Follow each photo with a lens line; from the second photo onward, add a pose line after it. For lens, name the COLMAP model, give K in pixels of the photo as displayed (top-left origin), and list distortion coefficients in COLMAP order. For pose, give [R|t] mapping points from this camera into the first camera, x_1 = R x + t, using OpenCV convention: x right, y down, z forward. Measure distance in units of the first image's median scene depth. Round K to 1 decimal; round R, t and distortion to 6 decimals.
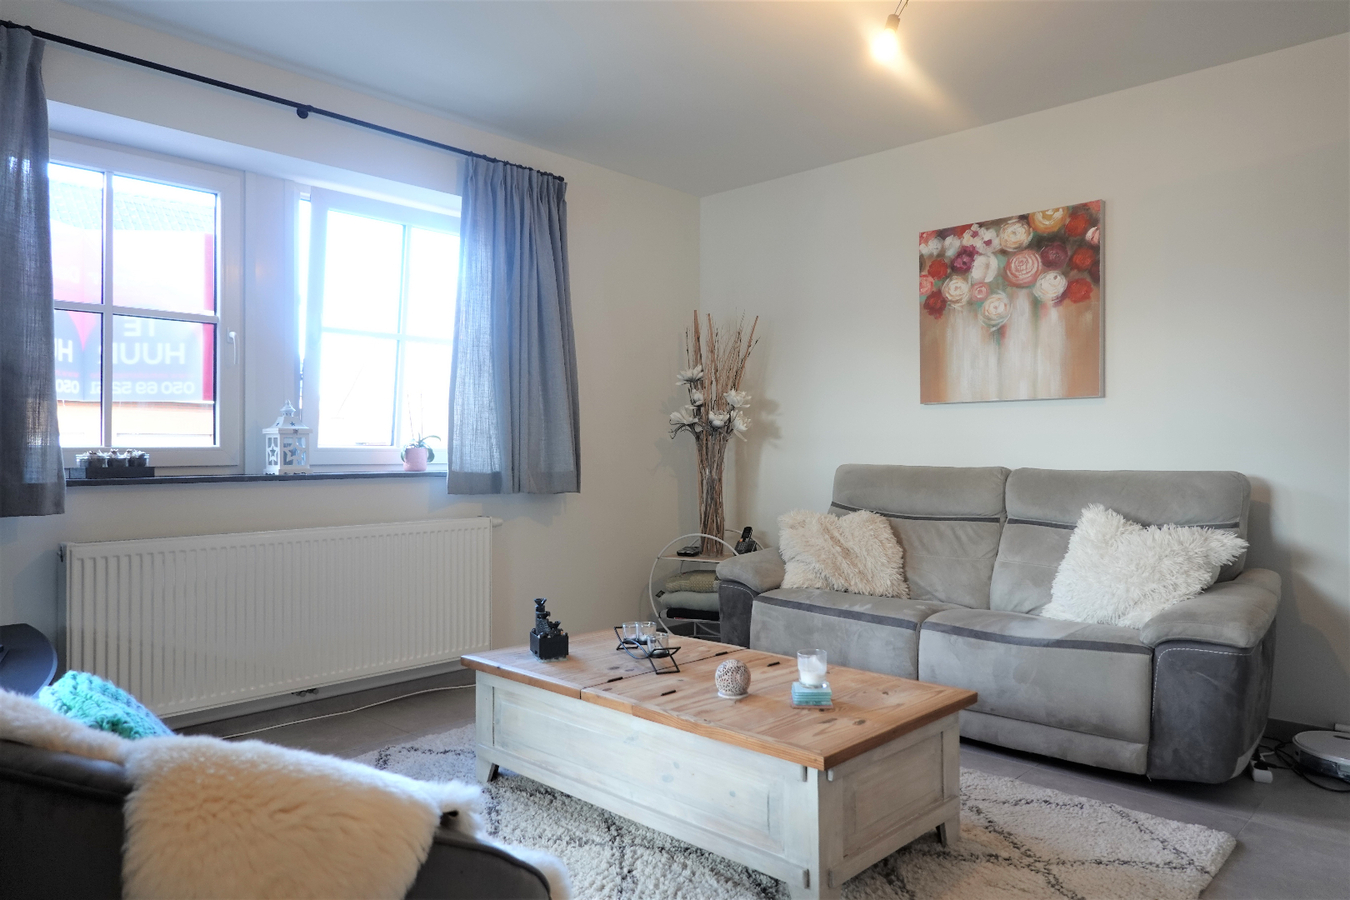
lens RADIAL K [[902.2, 0, 667.4], [0, 902.2, 448.9], [0, 0, 1]] dist [0.005116, -0.001411]
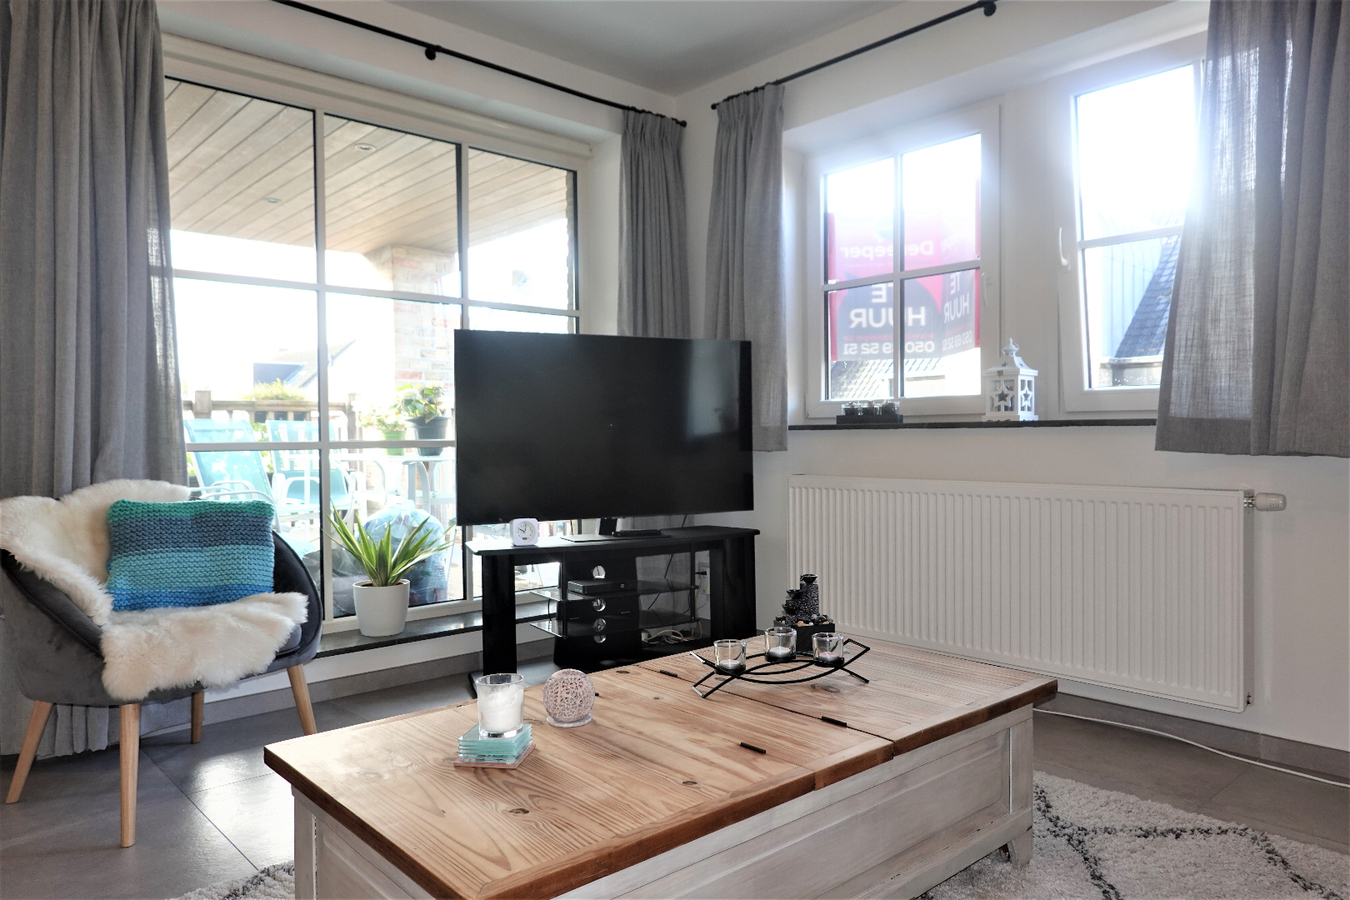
lens RADIAL K [[902.2, 0, 667.4], [0, 902.2, 448.9], [0, 0, 1]] dist [0.005116, -0.001411]
pose [[-0.094778, 0.019658, -0.995304, 0.522683], [0.016282, 0.999702, 0.018194, 0.035386], [0.995365, -0.014481, -0.095070, 0.788988]]
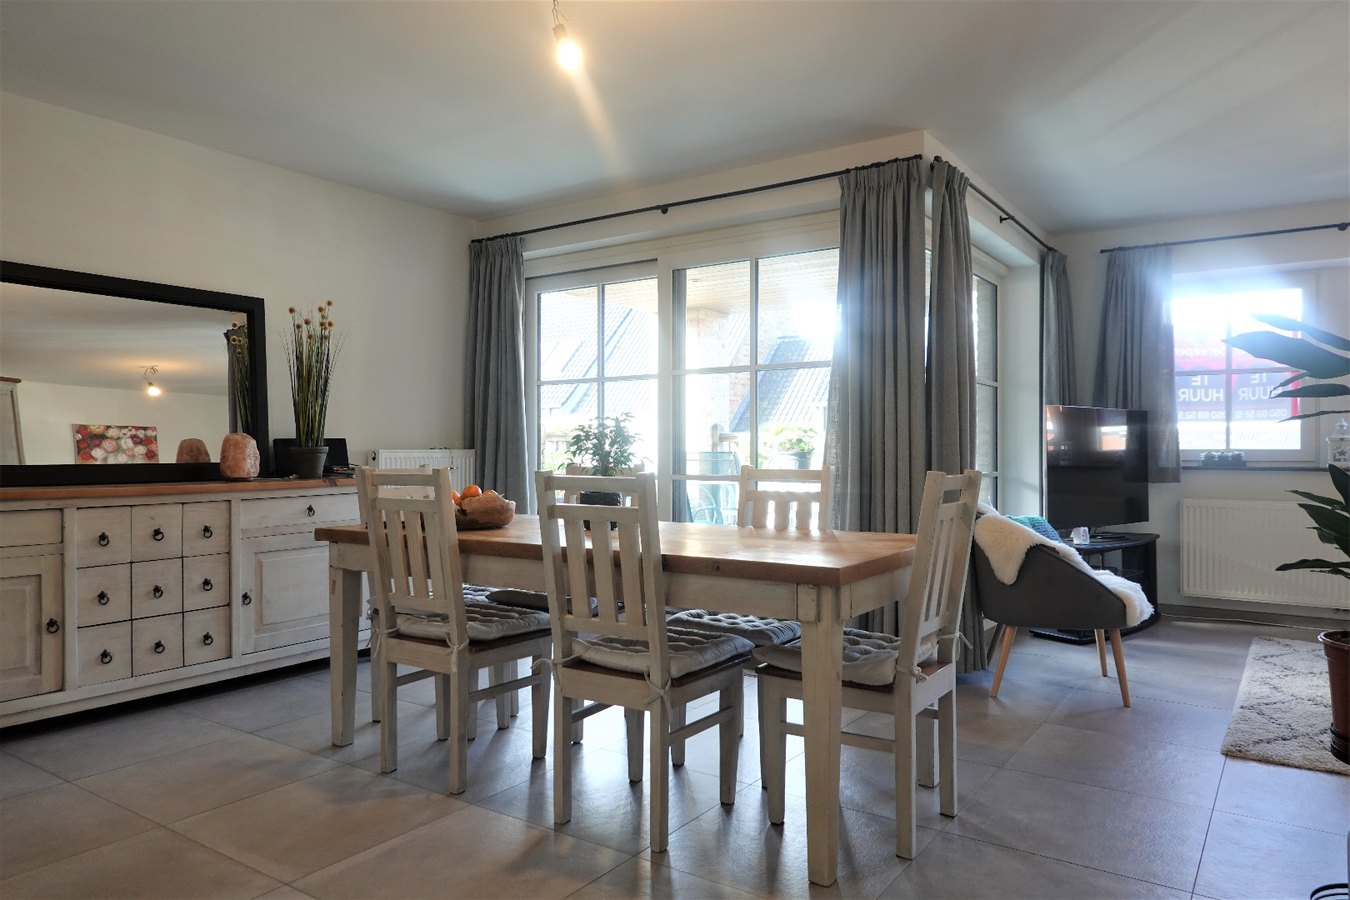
lens RADIAL K [[902.2, 0, 667.4], [0, 902.2, 448.9], [0, 0, 1]] dist [0.005116, -0.001411]
pose [[0.144365, 0.005093, -0.989511, 0.949664], [0.006123, 0.999963, 0.006040, -0.019263], [0.989506, -0.006930, 0.144329, -0.339277]]
